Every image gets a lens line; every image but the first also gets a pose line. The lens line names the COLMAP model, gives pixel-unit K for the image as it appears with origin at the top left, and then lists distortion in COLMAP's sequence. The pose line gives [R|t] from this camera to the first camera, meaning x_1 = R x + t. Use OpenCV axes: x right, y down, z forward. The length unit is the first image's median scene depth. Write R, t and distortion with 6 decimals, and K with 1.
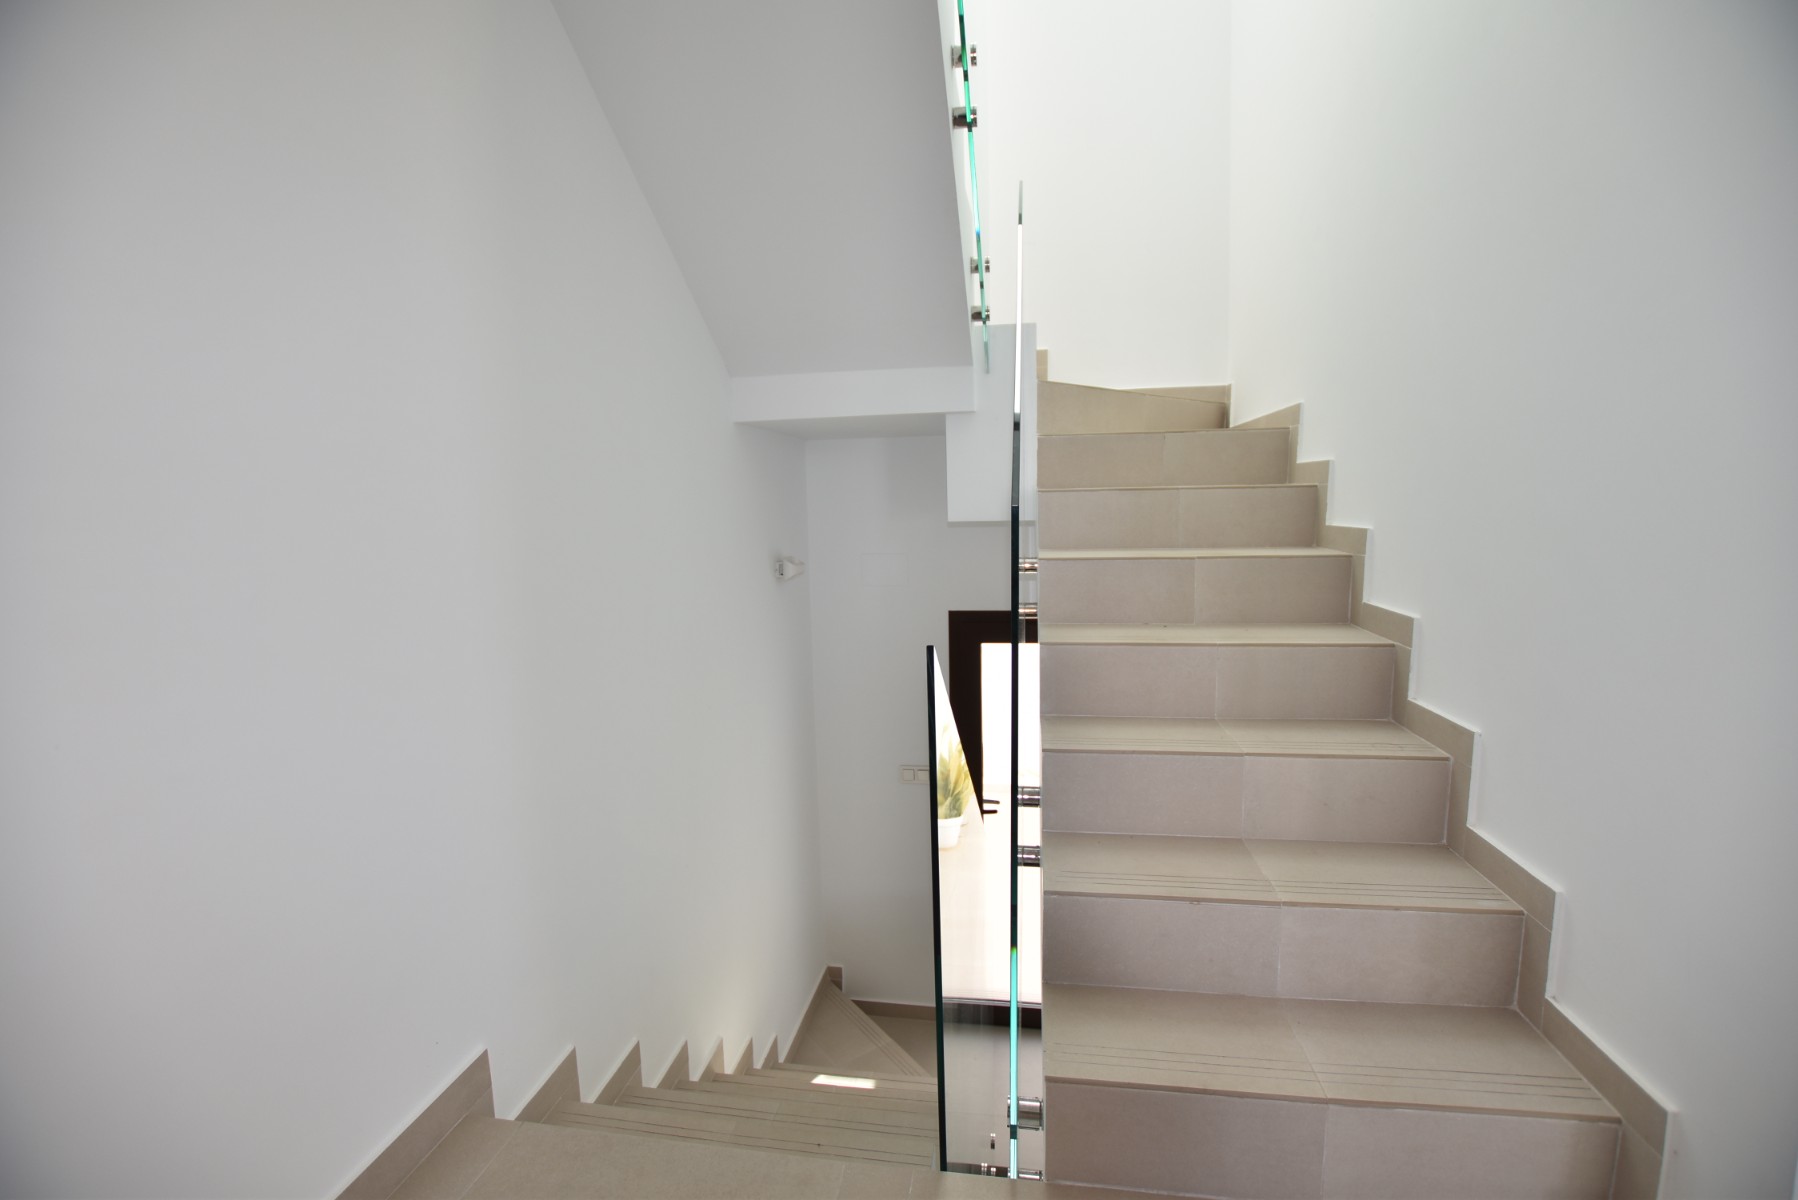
lens RADIAL K [[790.7, 0, 899.2], [0, 790.7, 599.0], [0, 0, 1]] dist [-0.036976, 0.007081]
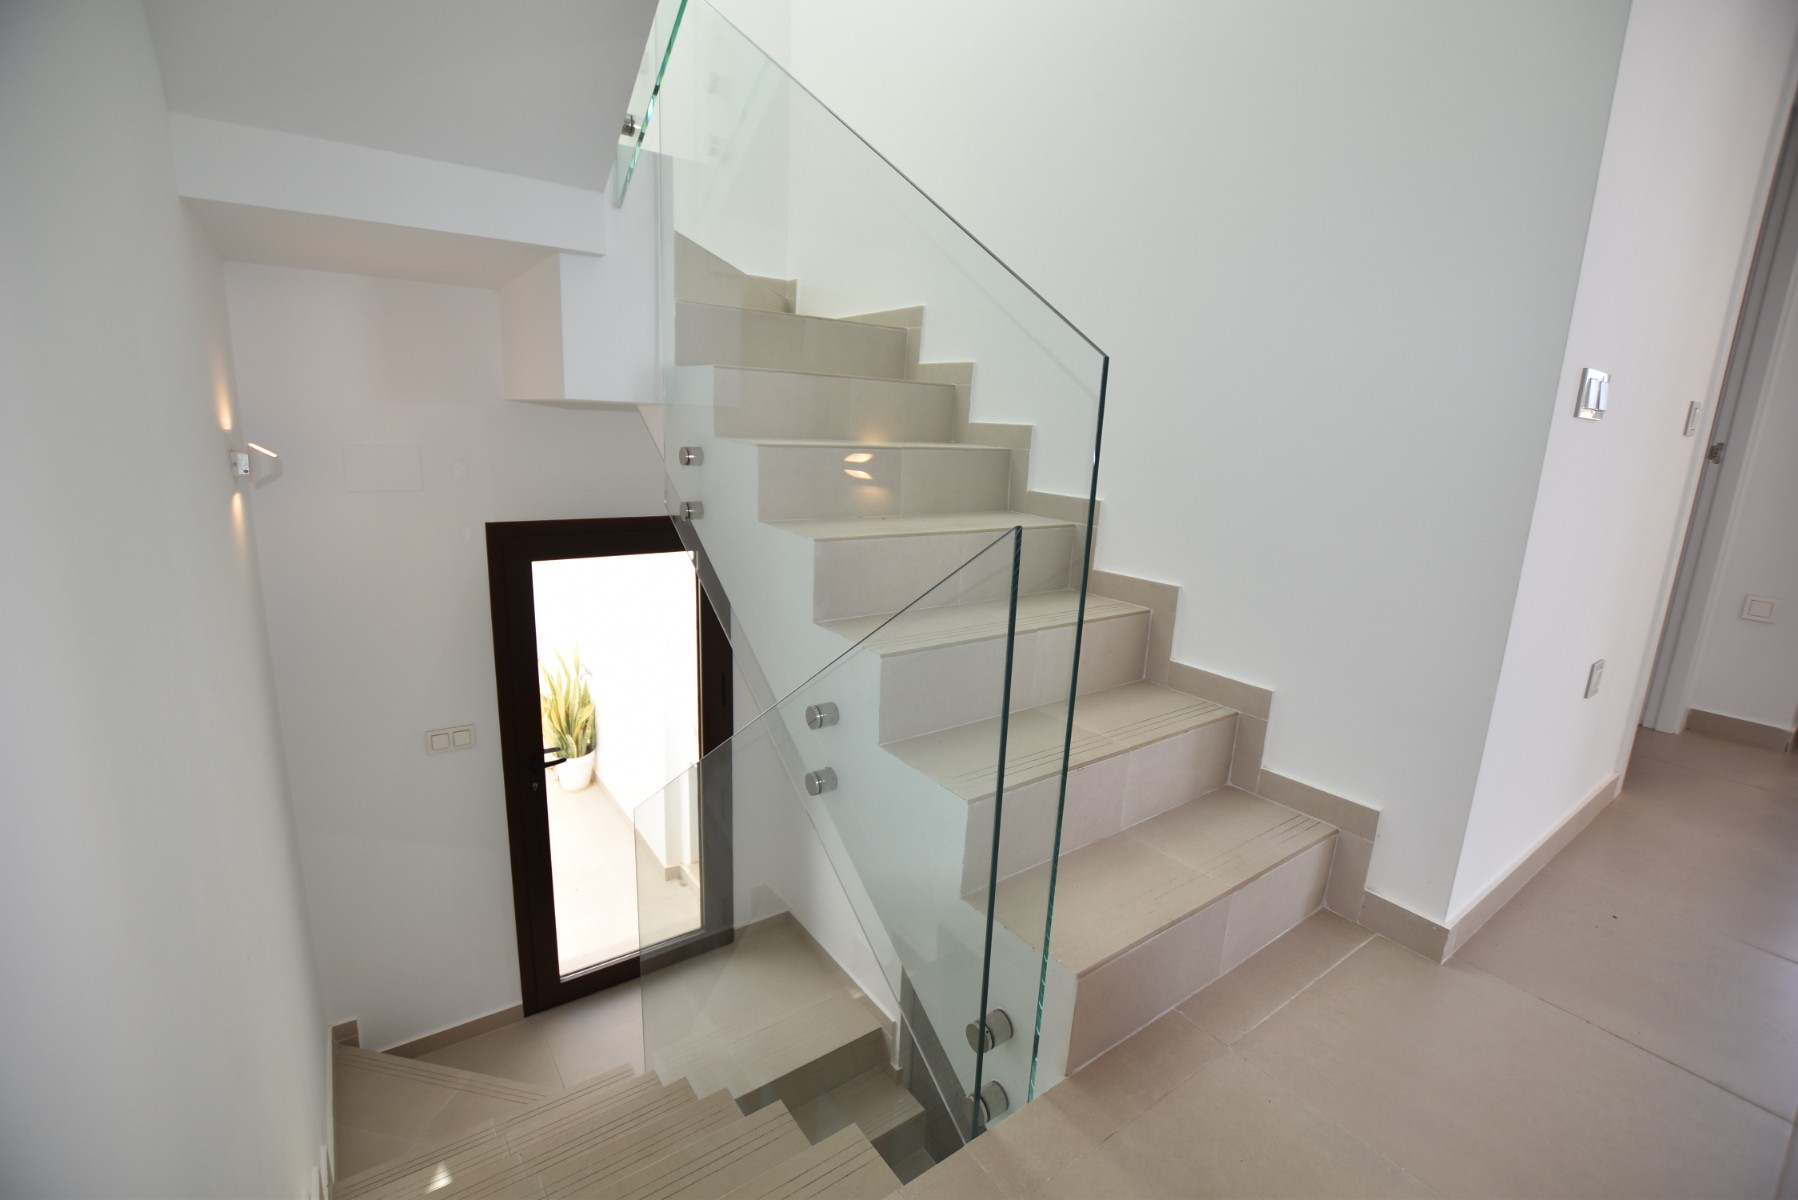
lens RADIAL K [[790.7, 0, 898.6], [0, 790.7, 601.5], [0, 0, 1]] dist [-0.036976, 0.007081]
pose [[0.700011, -0.104681, 0.706418, -0.348539], [0.028795, 0.992531, 0.118545, 0.020910], [-0.713552, -0.062641, 0.697797, 0.299304]]
